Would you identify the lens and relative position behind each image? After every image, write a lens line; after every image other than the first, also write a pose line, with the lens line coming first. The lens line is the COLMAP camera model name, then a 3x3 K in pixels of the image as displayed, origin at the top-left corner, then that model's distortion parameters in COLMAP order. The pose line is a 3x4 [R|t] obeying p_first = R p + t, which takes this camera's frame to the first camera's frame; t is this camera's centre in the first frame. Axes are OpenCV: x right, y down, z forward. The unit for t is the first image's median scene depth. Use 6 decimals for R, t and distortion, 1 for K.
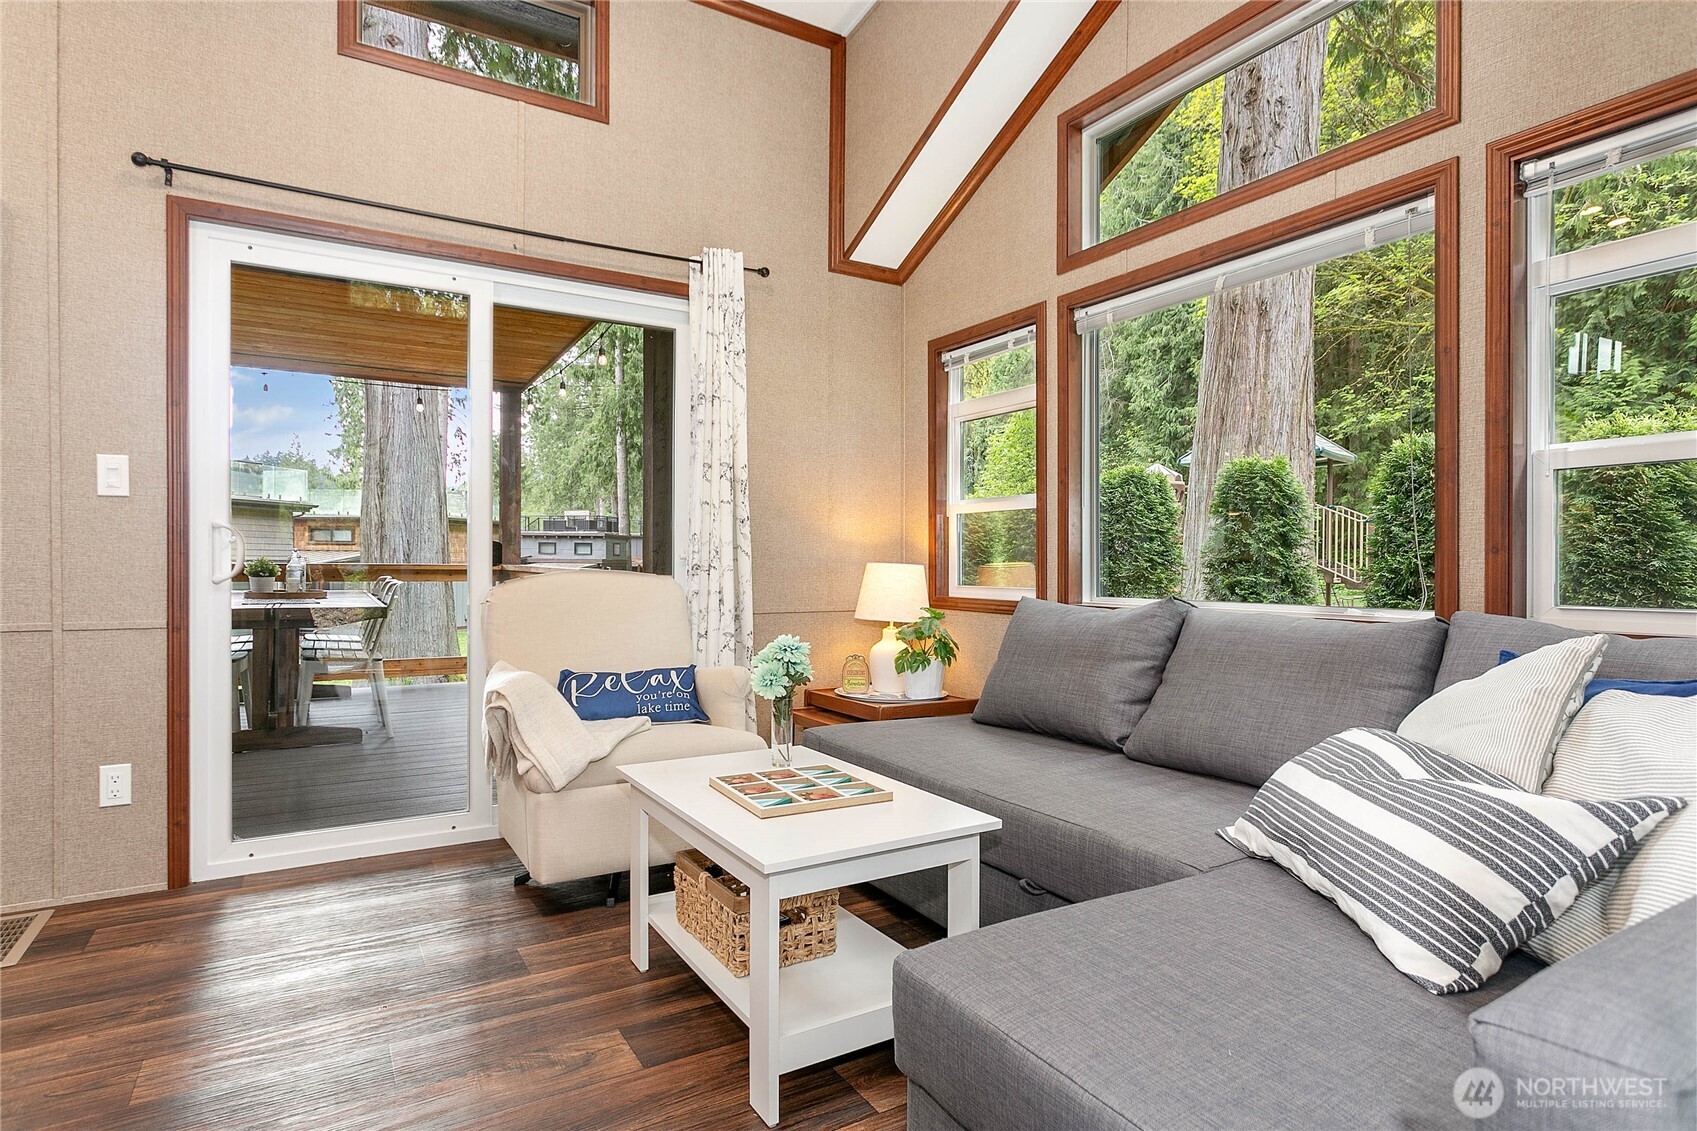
lens RADIAL K [[912.9, 0, 848.5], [0, 912.9, 565.5], [0, 0, 1]] dist [-0.000551, -0.000093]
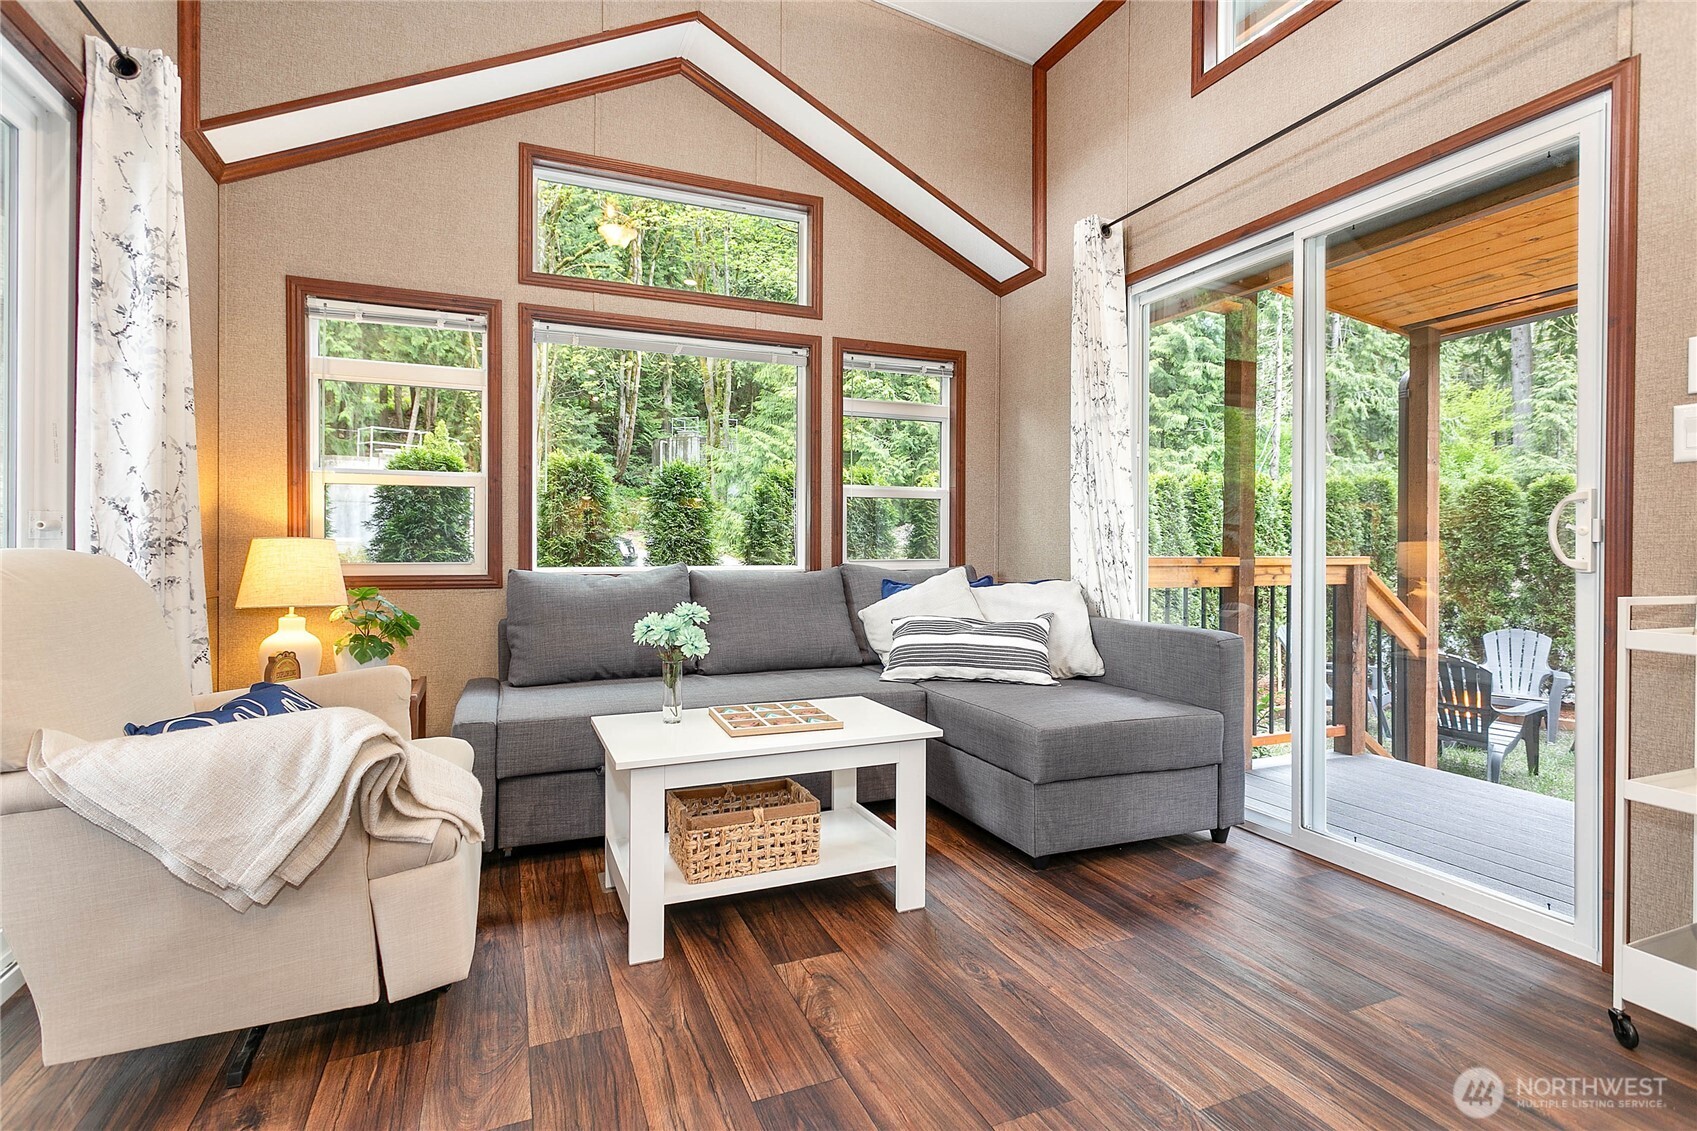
lens RADIAL K [[801.8, 0, 843.0], [0, 801.8, 547.3], [0, 0, 1]] dist [-0.001170, -0.000189]
pose [[0.142032, -0.005625, 0.989846, -0.701532], [-0.002965, 0.999977, 0.006108, 0.001056], [-0.989858, -0.003802, 0.142012, 0.464428]]
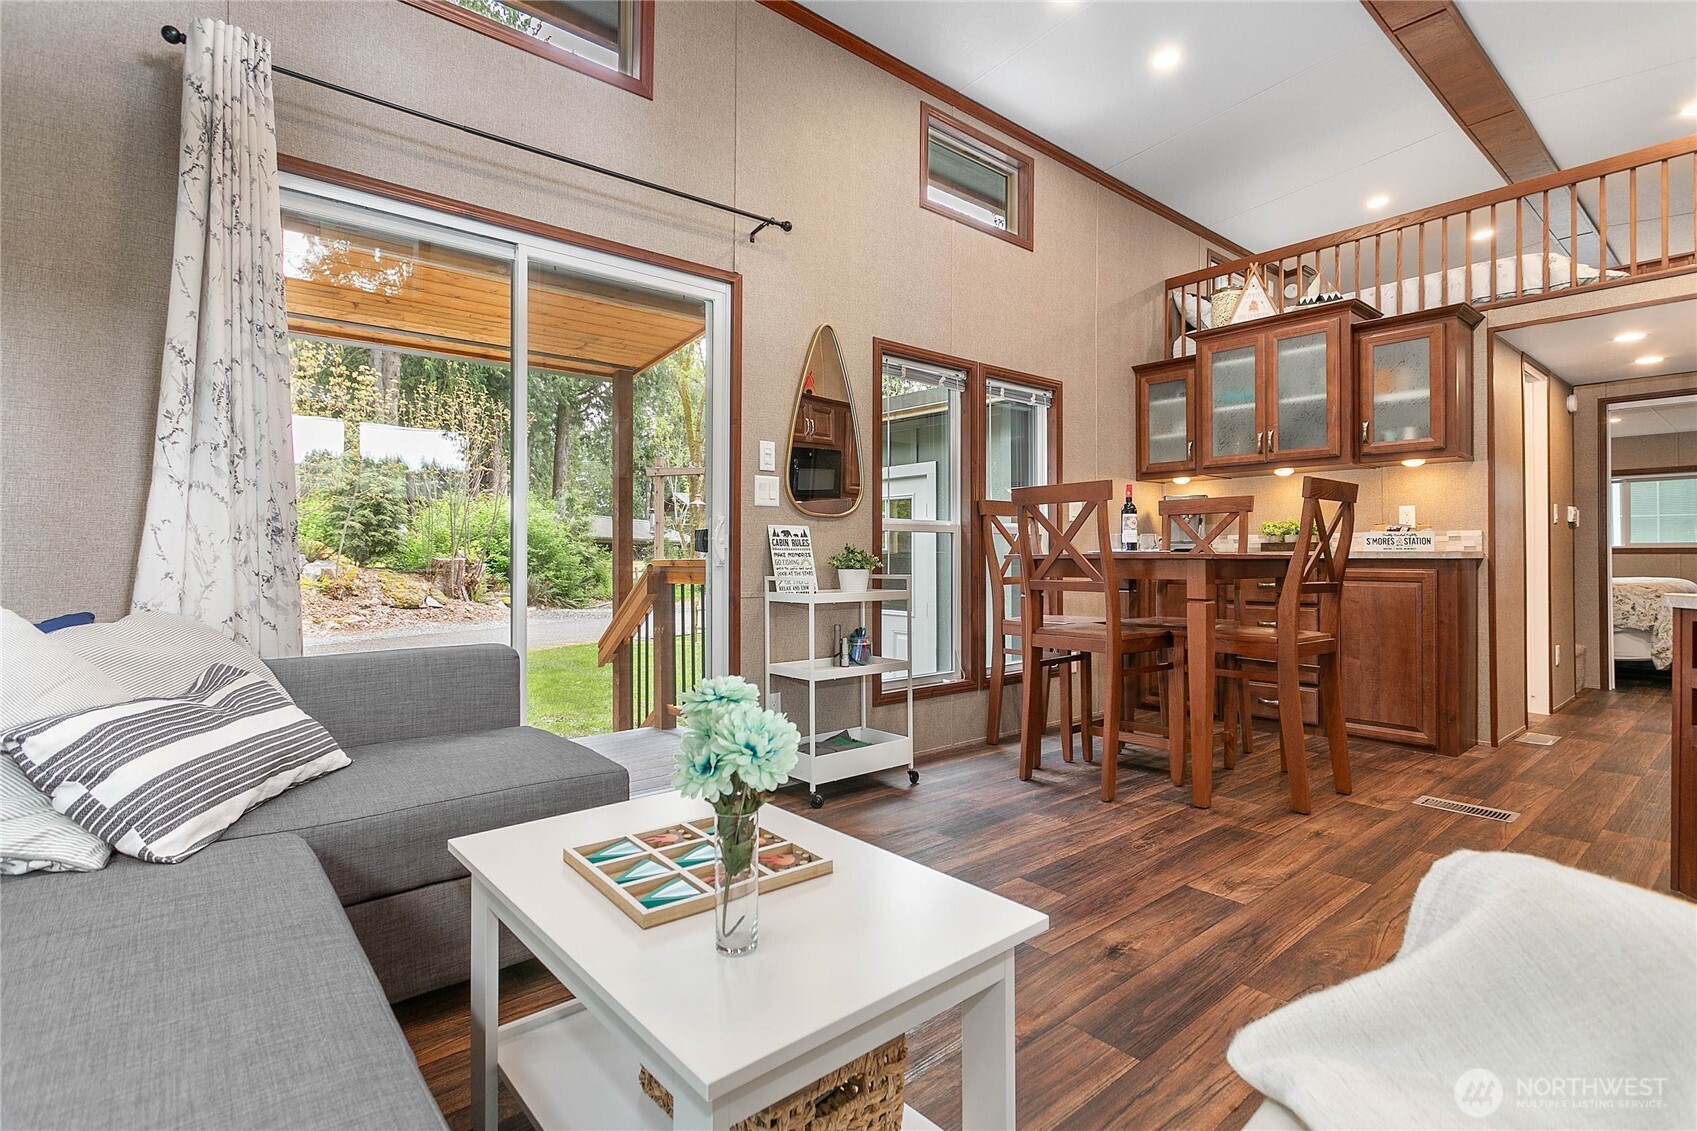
lens RADIAL K [[820.2, 0, 849.5], [0, 820.2, 551.8], [0, 0, 1]] dist [0.002291, 0.000902]
pose [[-0.986264, -0.002529, -0.165155, -0.040949], [-0.002133, 0.999994, -0.002578, 0.006237], [0.165161, -0.002190, -0.986264, 1.013112]]
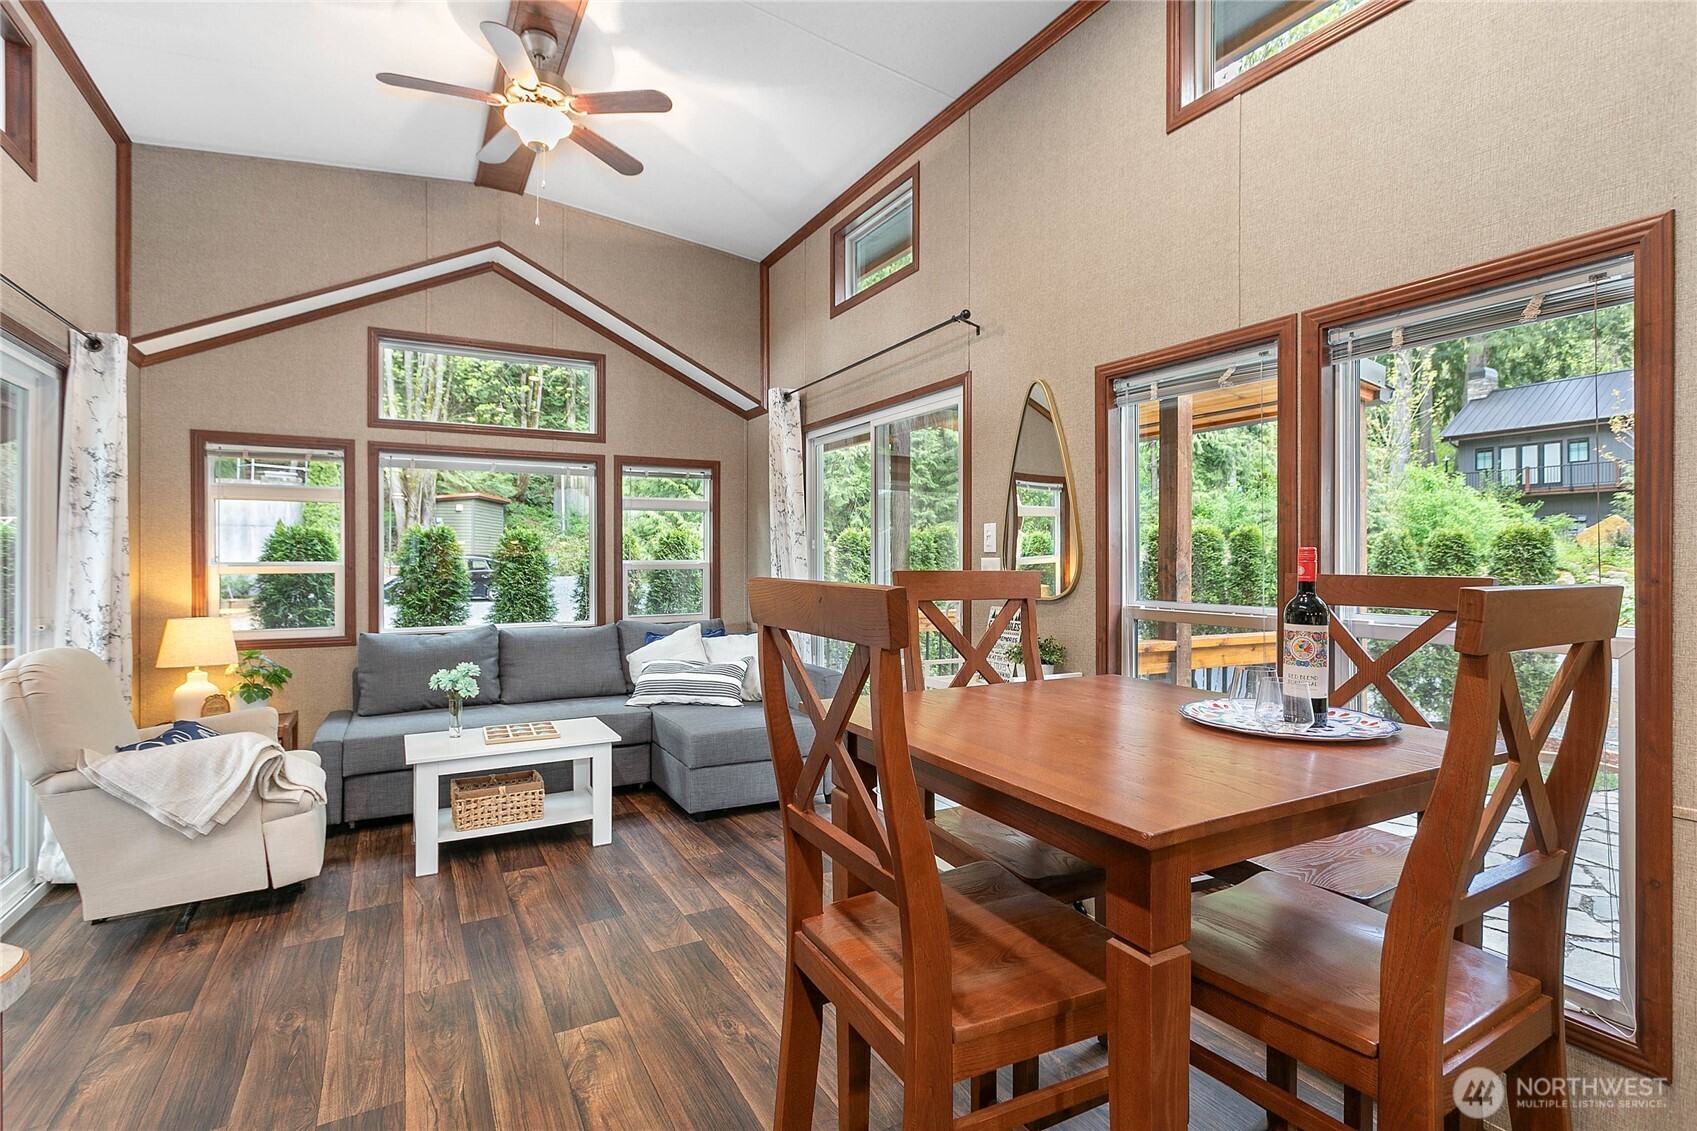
lens RADIAL K [[795.6, 0, 843.2], [0, 795.6, 558.3], [0, 0, 1]] dist [-0.000590, 0.000130]
pose [[0.035486, -0.002175, 0.999368, -1.124139], [0.001726, 0.999996, 0.002115, -0.093430], [-0.999369, 0.001650, 0.035489, 0.131476]]
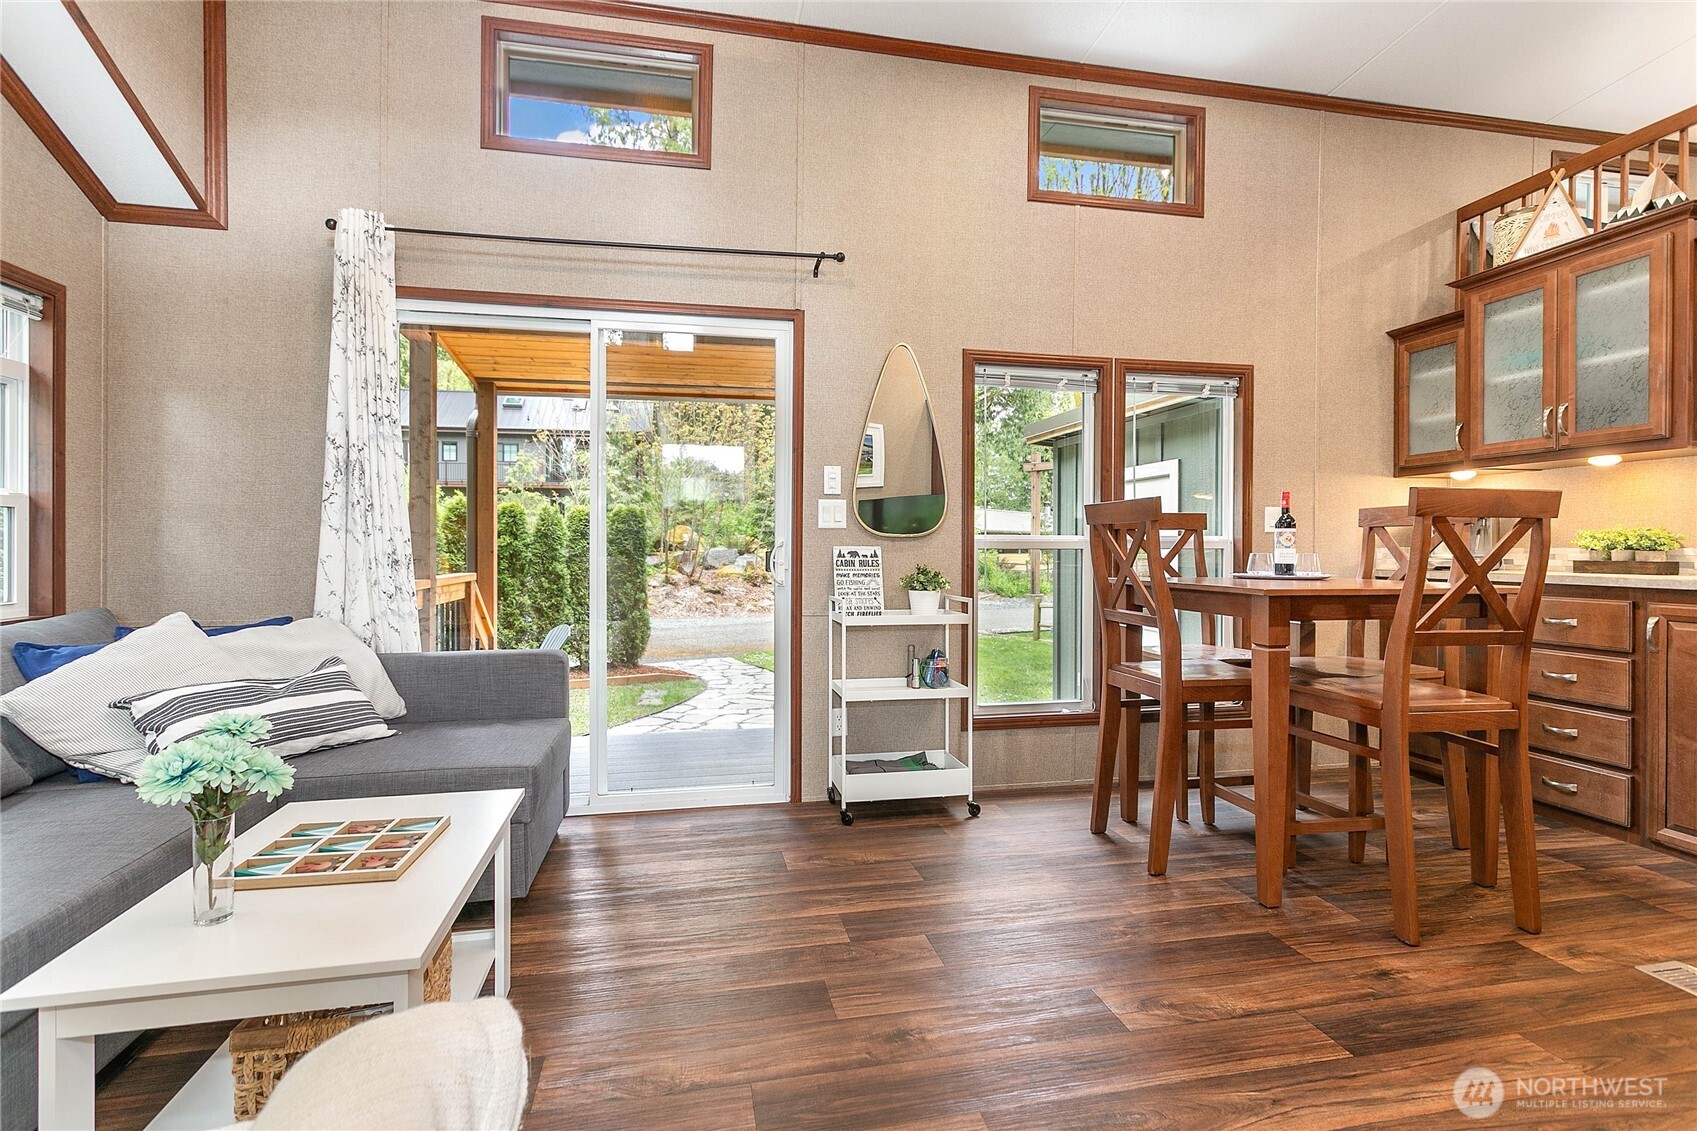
lens RADIAL K [[812.8, 0, 846.9], [0, 812.8, 550.5], [0, 0, 1]] dist [0.001227, 0.000336]
pose [[-0.942727, -0.006011, 0.333510, -0.481636], [-0.003368, 0.999958, 0.008502, -0.033673], [-0.333547, 0.006892, -0.942708, 0.976872]]
